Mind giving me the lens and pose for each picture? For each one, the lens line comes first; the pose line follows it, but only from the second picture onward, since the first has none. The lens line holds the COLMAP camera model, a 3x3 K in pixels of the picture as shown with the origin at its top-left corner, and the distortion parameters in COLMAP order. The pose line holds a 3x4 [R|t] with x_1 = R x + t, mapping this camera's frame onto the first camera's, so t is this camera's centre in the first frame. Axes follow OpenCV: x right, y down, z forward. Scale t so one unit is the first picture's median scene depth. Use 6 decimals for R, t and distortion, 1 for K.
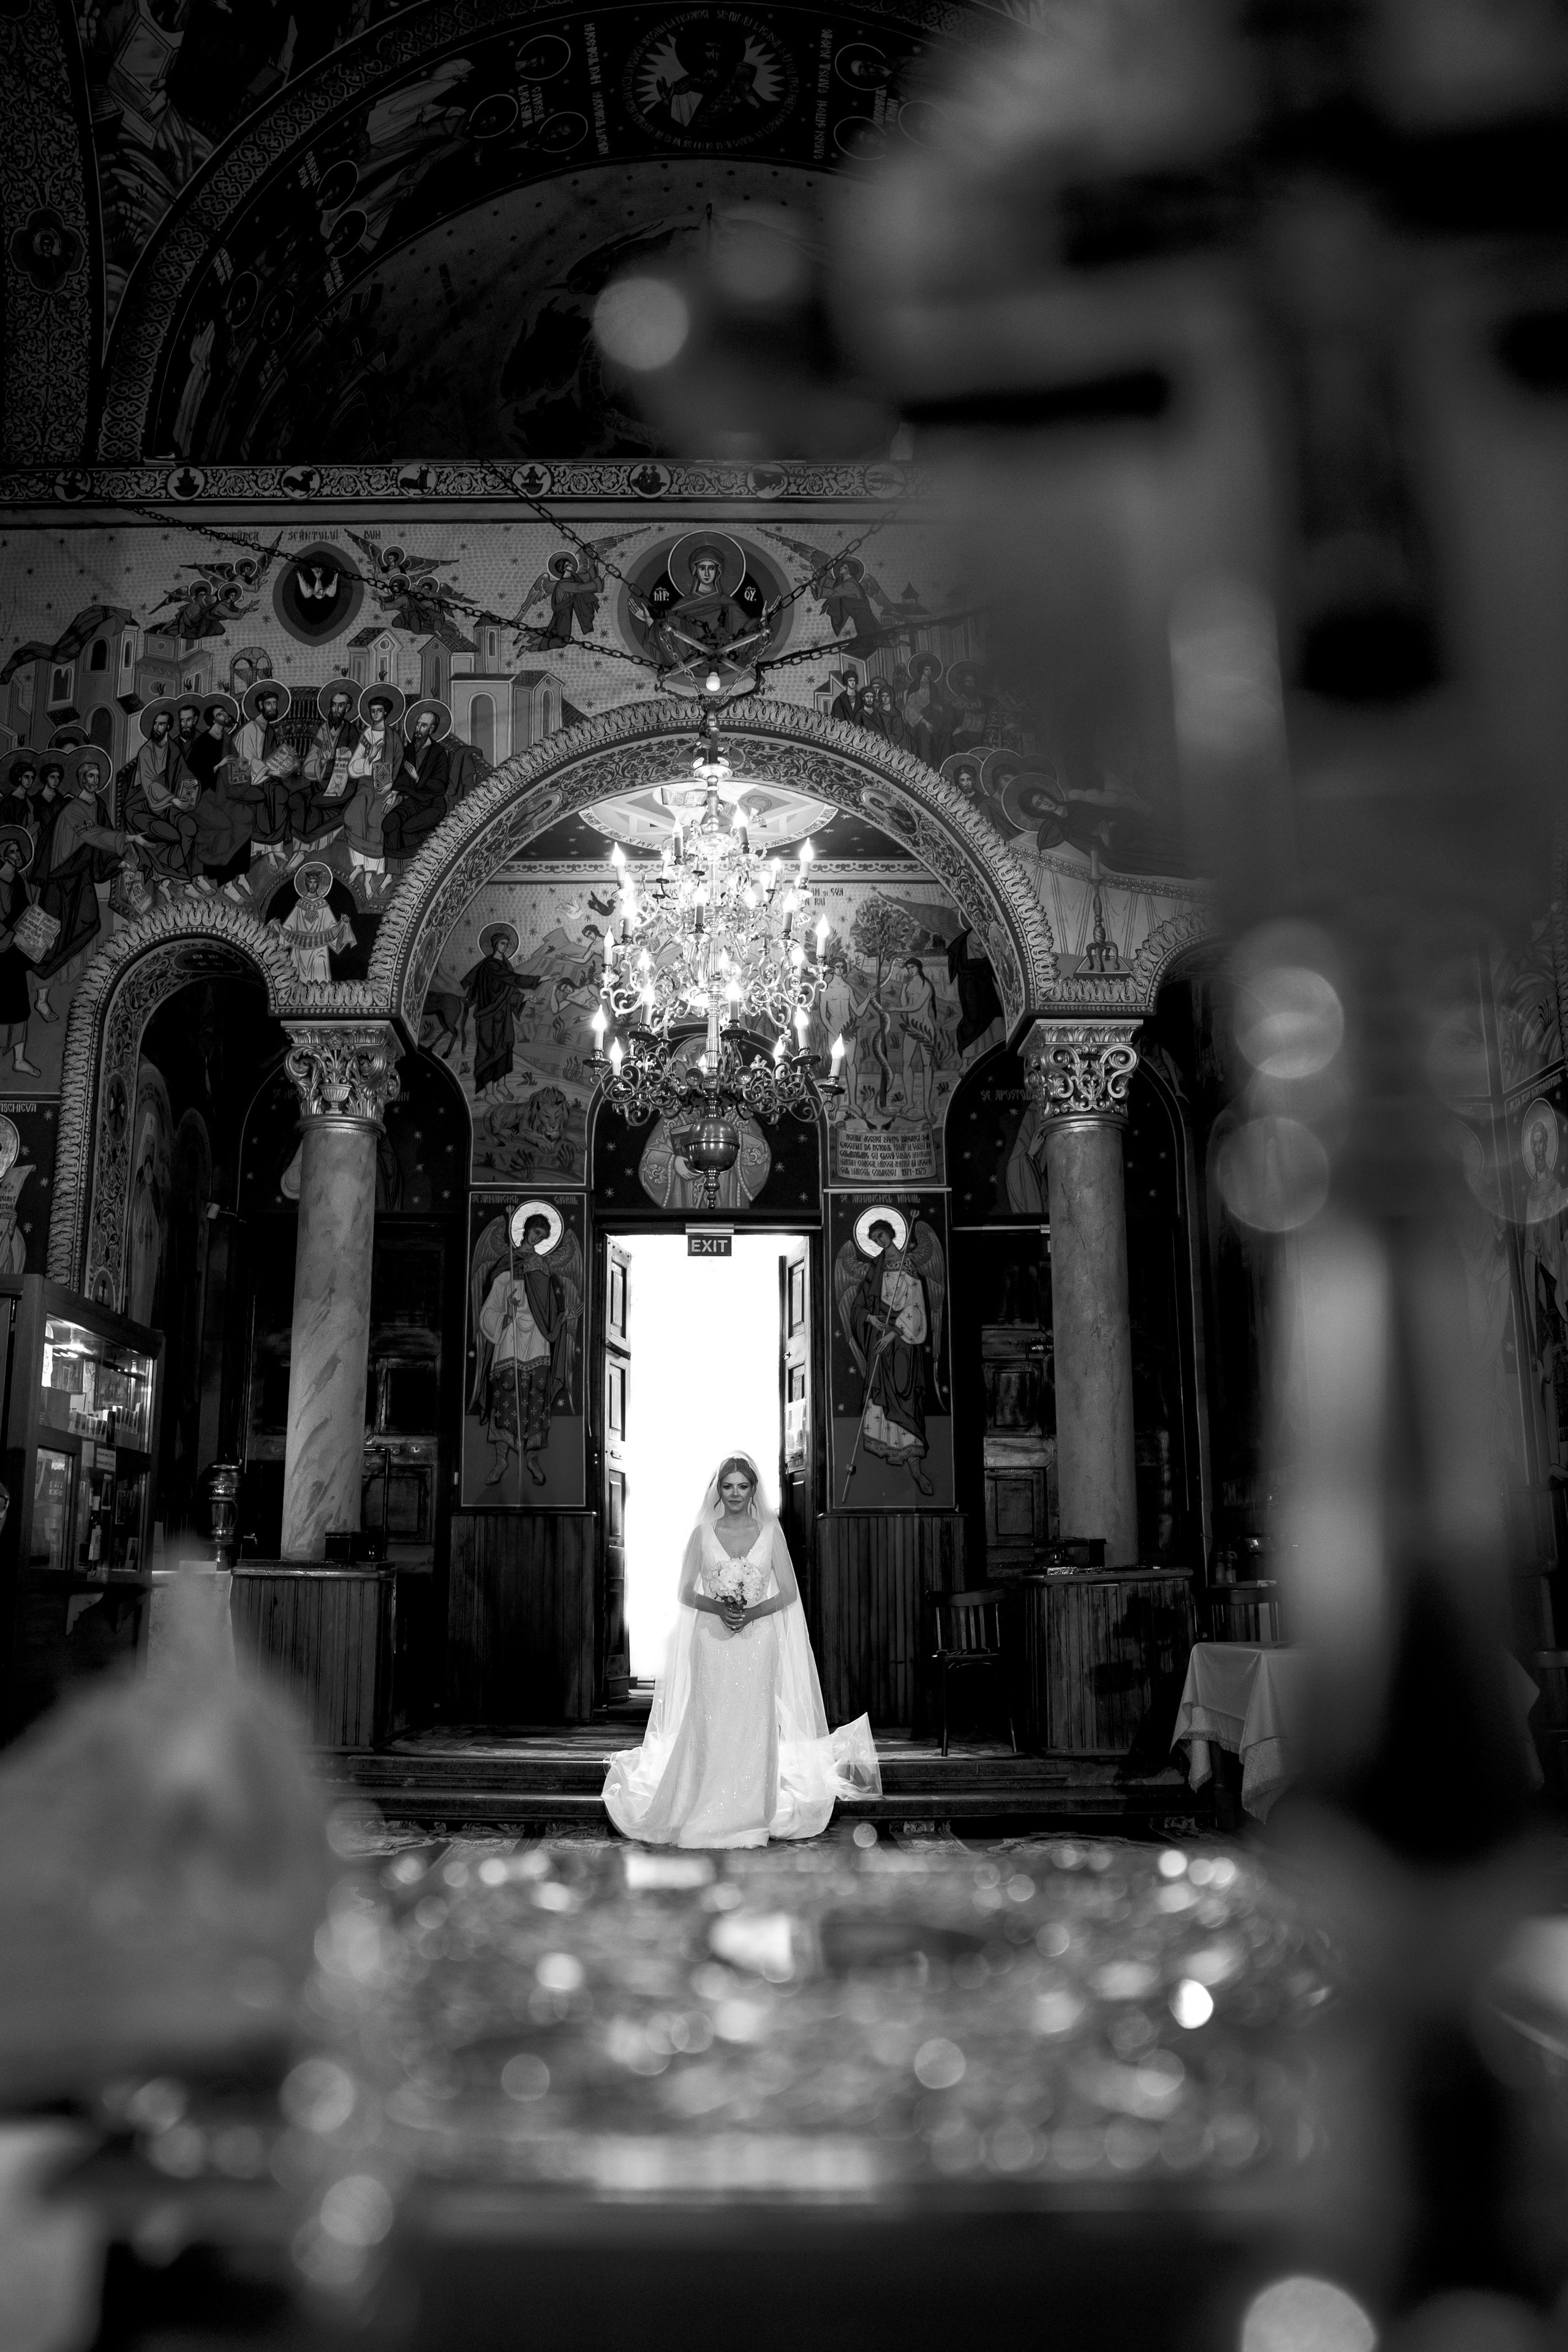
lens RADIAL K [[1793.1, 0, 686.5], [0, 1793.1, 1177.2], [0, 0, 1]] dist [-0.093311, 0.002272]
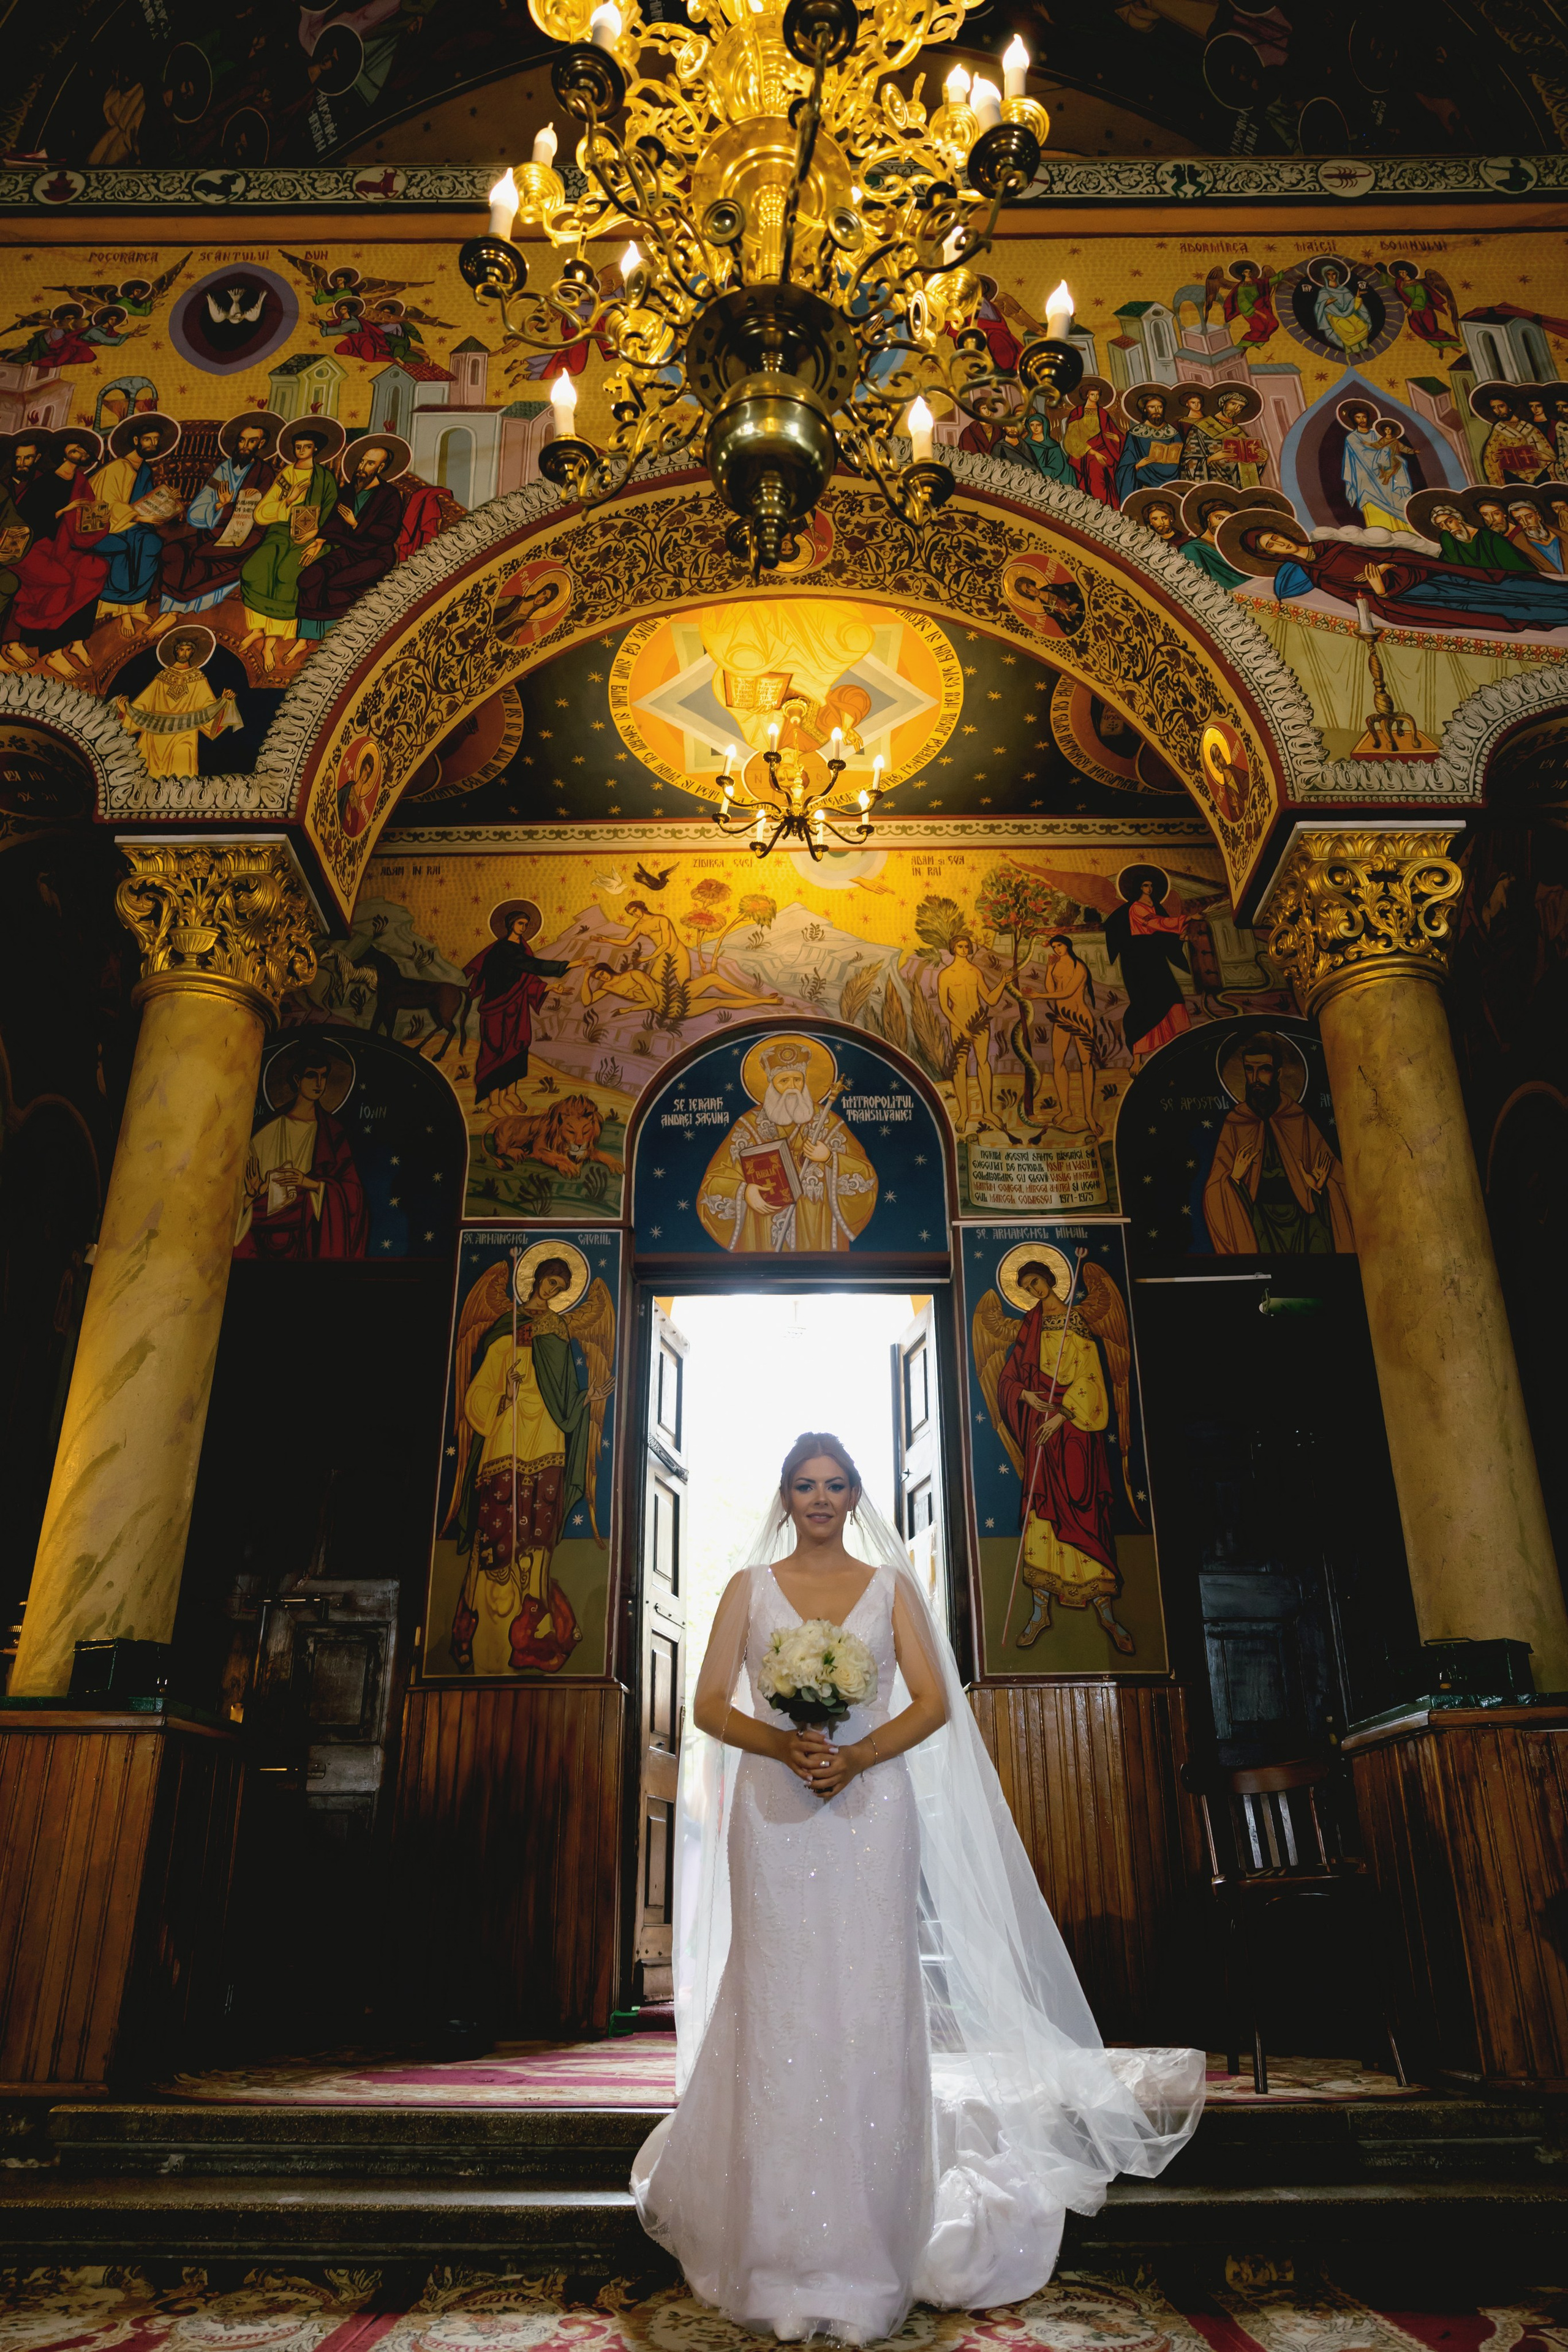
lens RADIAL K [[1601.7, 0, 784.0], [0, 1601.7, 1176.0], [0, 0, 1]] dist [0.003041, -0.000049]
pose [[0.999965, -0.008348, 0.000836, 0.010117], [0.008343, 0.978997, -0.203702, 0.142261], [0.000882, 0.203702, 0.979033, 0.436216]]
